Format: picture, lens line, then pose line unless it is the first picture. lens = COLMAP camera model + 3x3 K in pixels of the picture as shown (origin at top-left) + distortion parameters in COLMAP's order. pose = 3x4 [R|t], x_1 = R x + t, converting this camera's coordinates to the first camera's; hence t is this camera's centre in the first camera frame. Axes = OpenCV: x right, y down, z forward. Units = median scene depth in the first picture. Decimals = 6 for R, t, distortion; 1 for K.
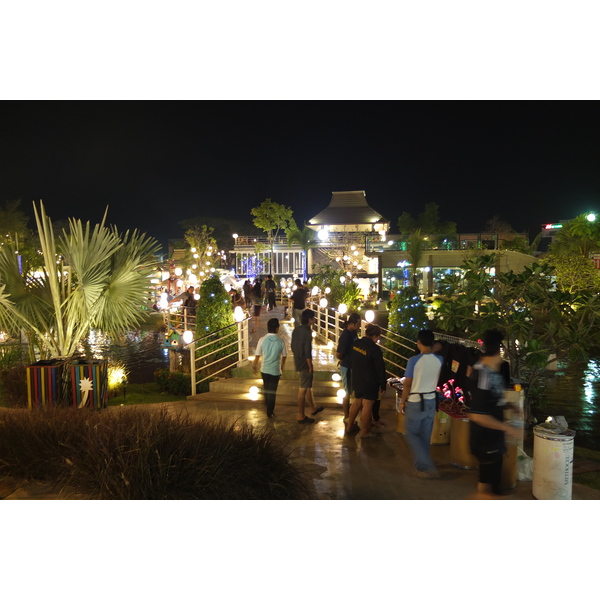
lens RADIAL K [[523.9, 0, 300.0], [0, 523.9, 300.0], [0, 0, 1]] dist [0.000831, 0.000544]
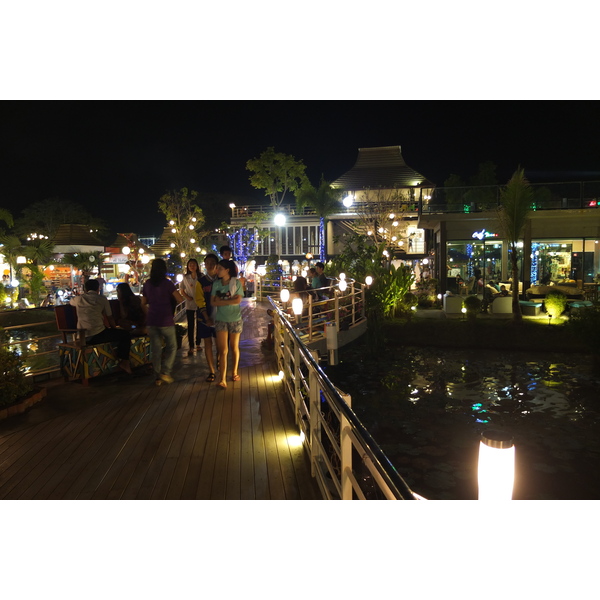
lens RADIAL K [[523.9, 0, 300.0], [0, 523.9, 300.0], [0, 0, 1]] dist [0.000831, 0.000544]
pose [[0.999285, -0.003866, -0.037602, 0.004132], [0.004986, 0.999546, 0.029726, -0.008160], [0.037470, -0.029892, 0.998851, 0.272741]]
